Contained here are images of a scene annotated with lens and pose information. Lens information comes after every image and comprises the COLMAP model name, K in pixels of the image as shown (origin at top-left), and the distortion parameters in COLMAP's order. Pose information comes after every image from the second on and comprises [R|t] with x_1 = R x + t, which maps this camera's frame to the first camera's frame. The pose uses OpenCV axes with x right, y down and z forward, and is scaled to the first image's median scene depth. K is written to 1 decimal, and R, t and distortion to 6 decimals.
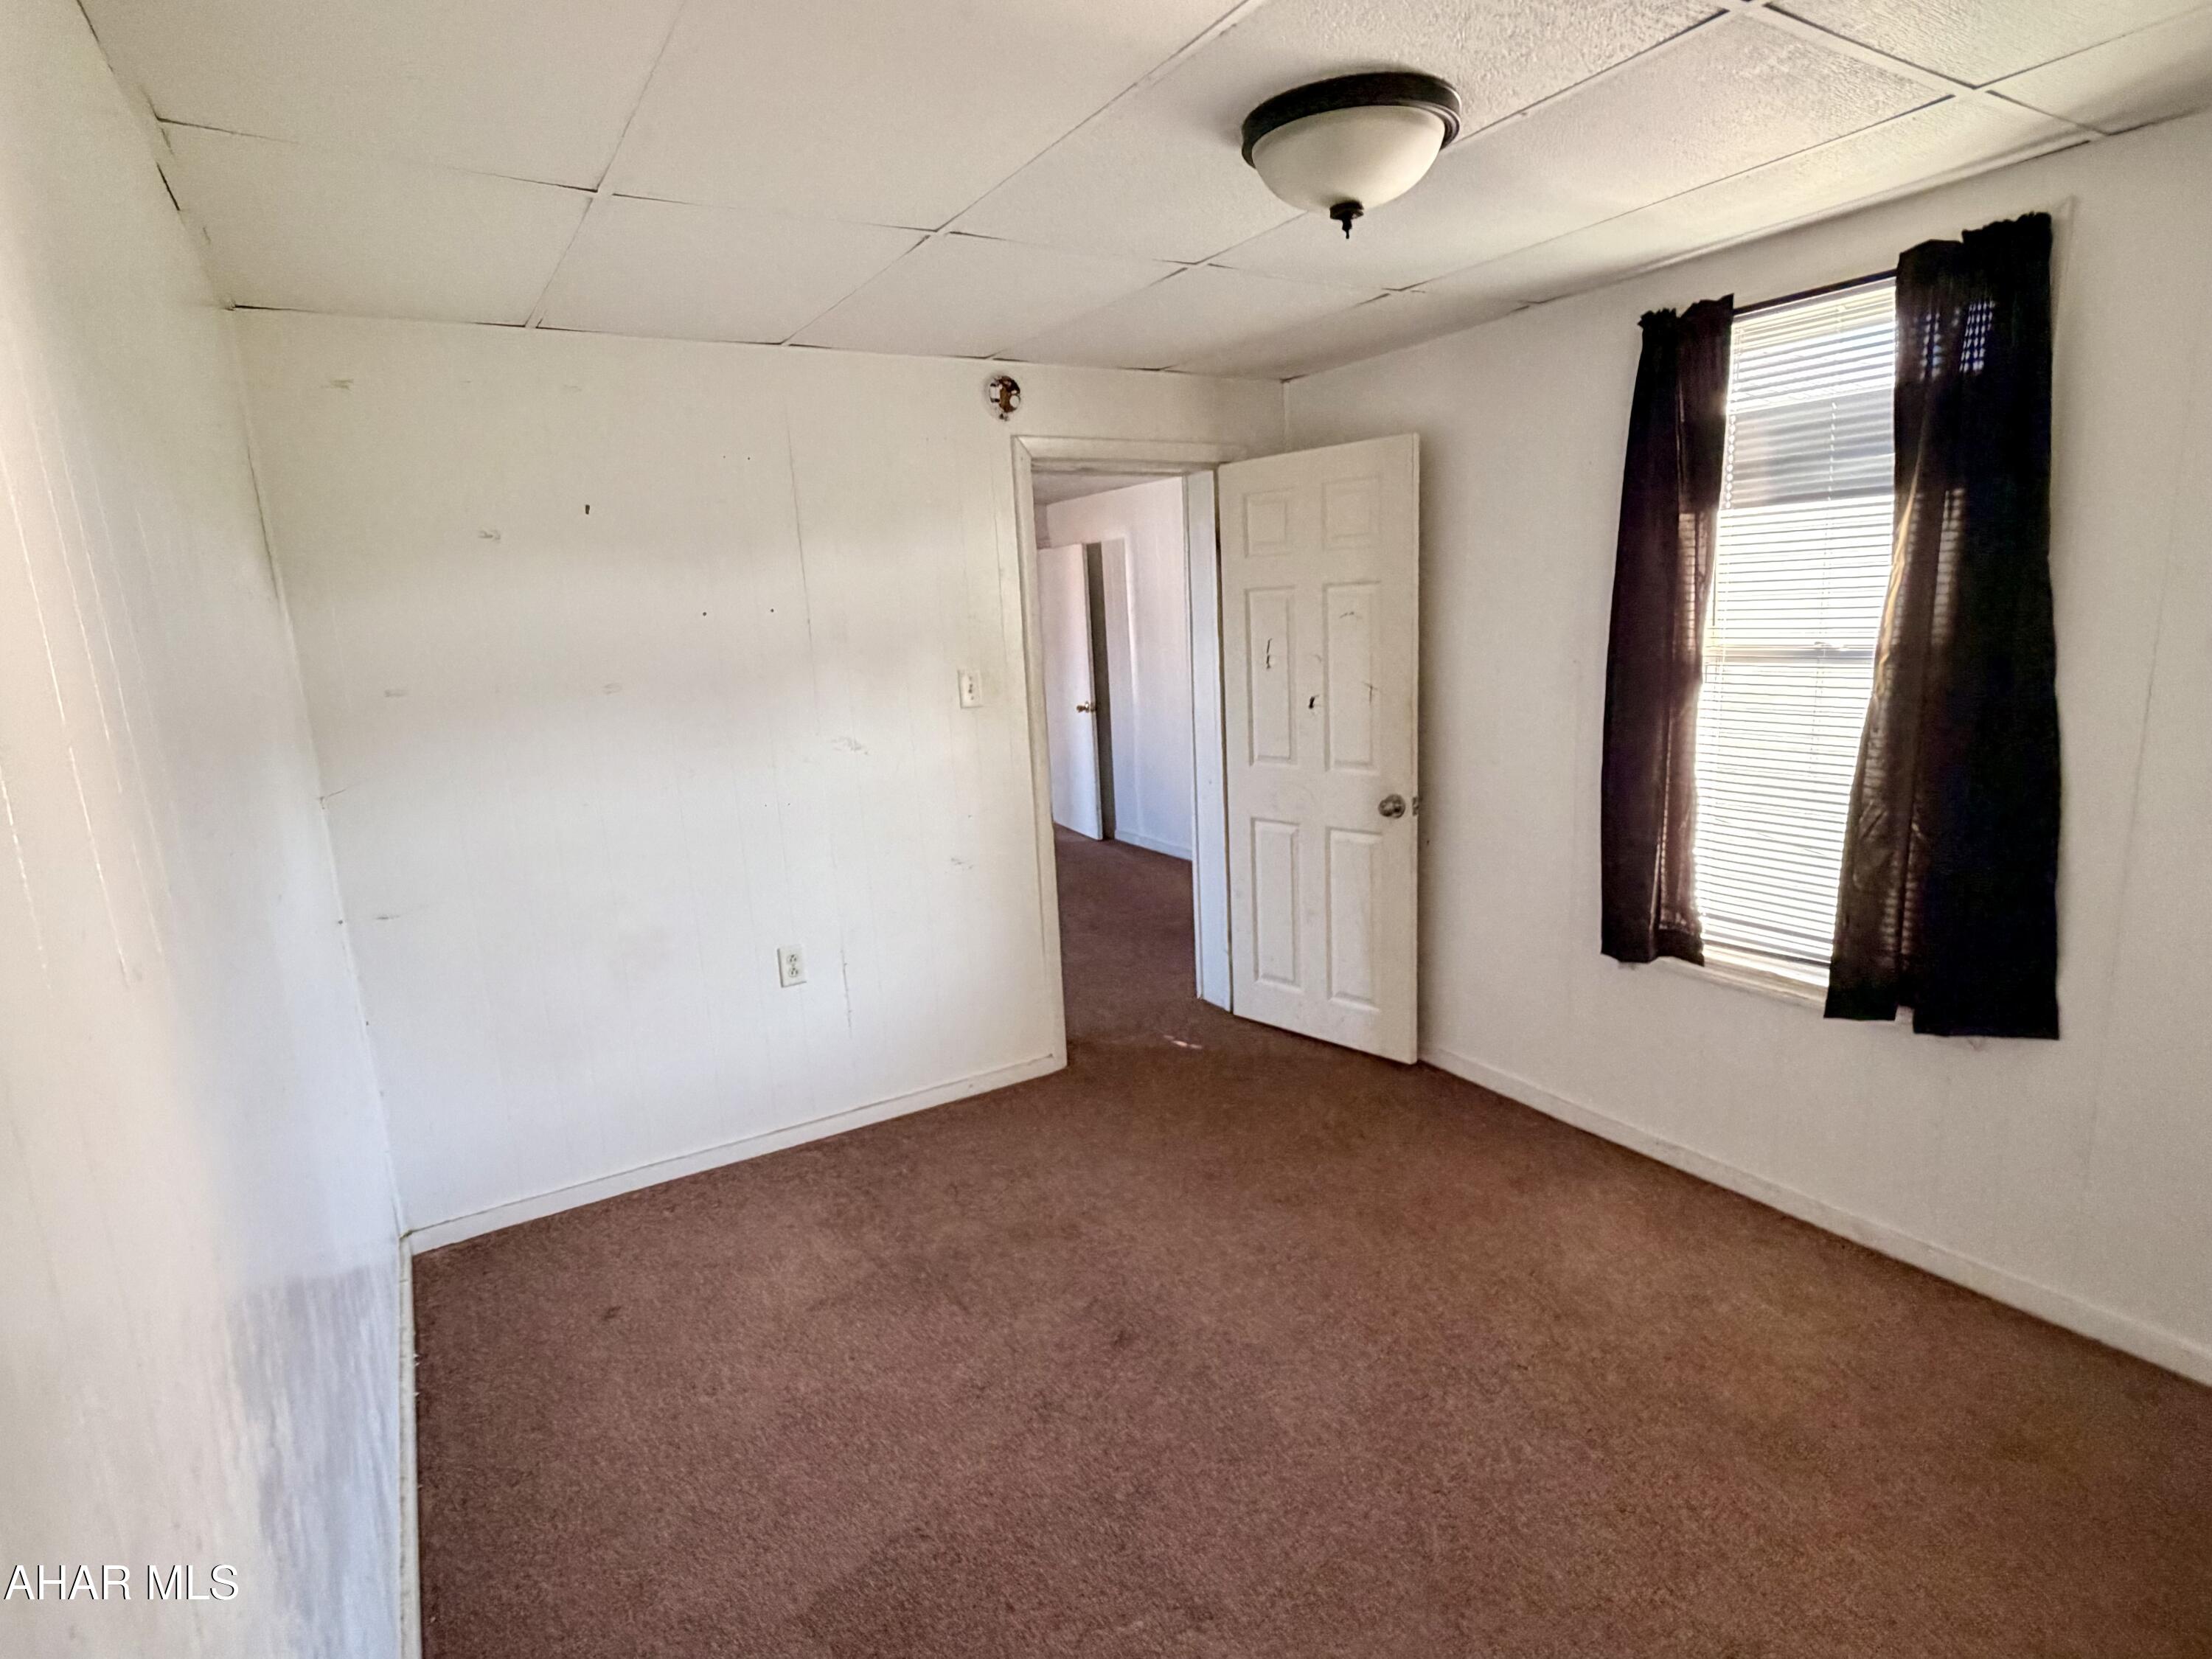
lens RADIAL K [[1160.0, 0, 1111.0], [0, 1160.0, 834.8], [0, 0, 1]] dist [-0.000864, 0.000326]
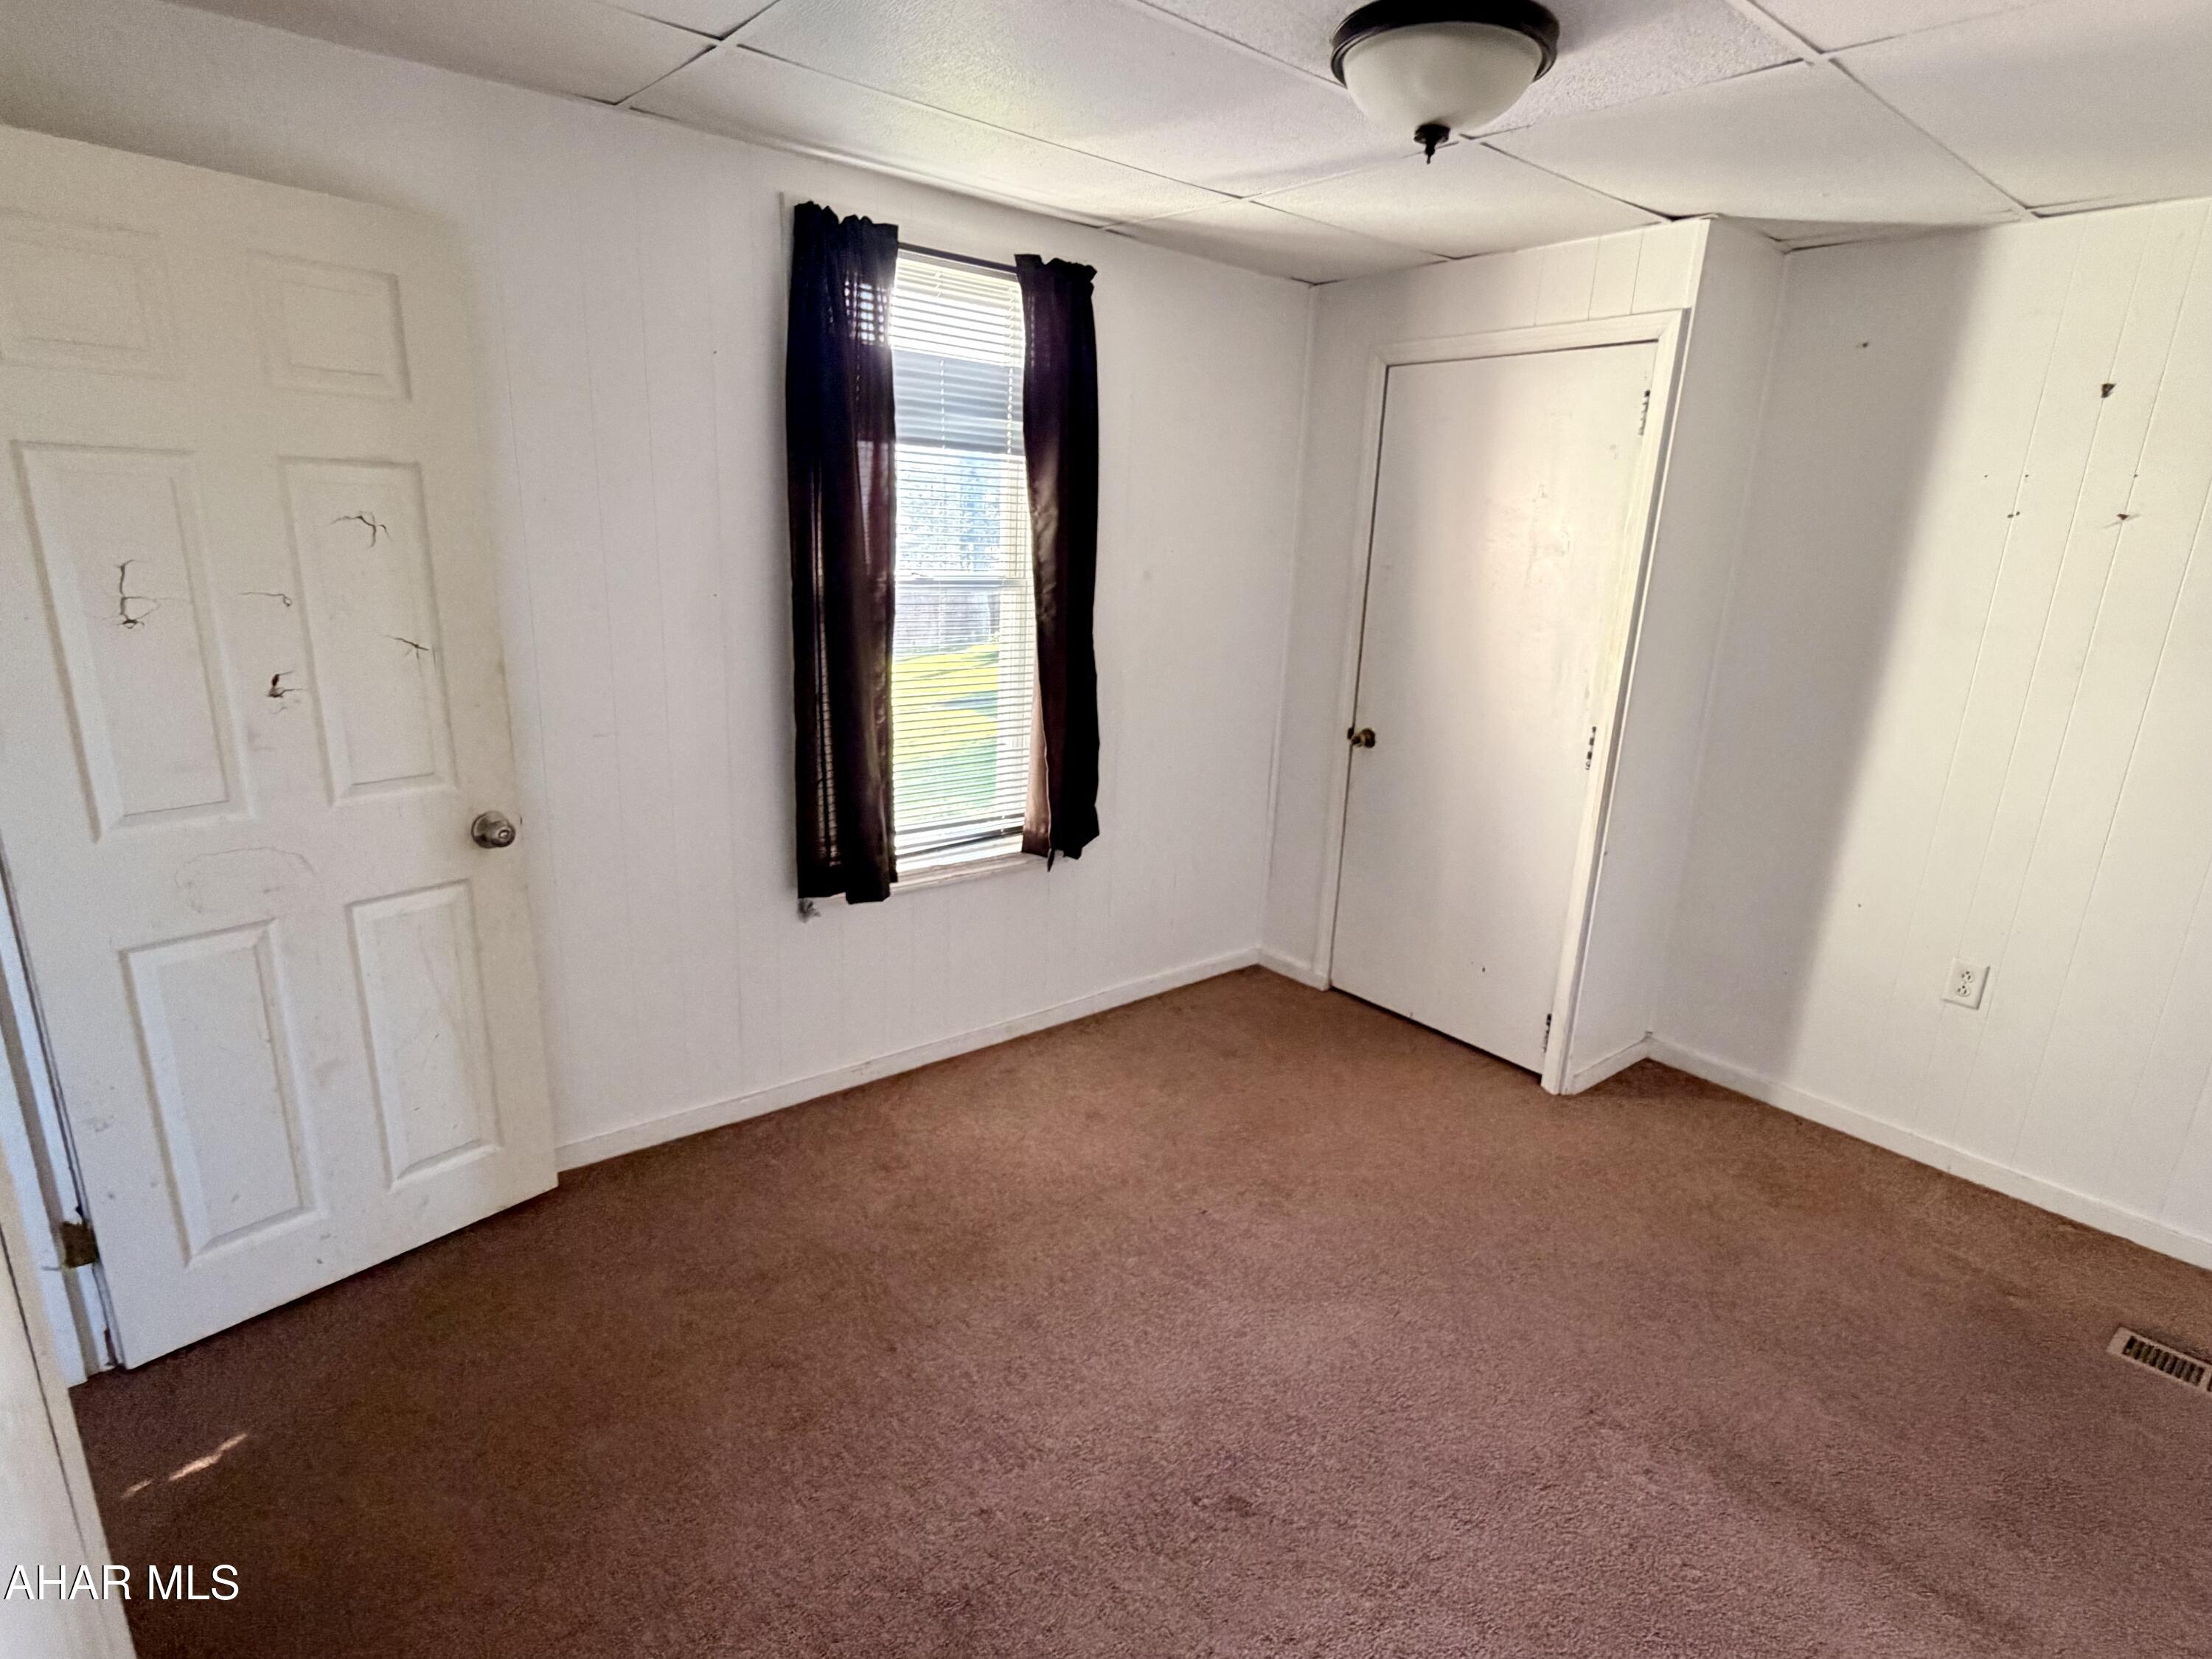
lens RADIAL K [[1128.1, 0, 1110.8], [0, 1128.1, 833.8], [0, 0, 1]] dist [-0.001750, -0.000651]
pose [[-0.151551, -0.228536, 0.961667, -0.546313], [0.148743, 0.956553, 0.250762, -0.172116], [-0.977194, 0.181044, -0.110973, 0.994708]]
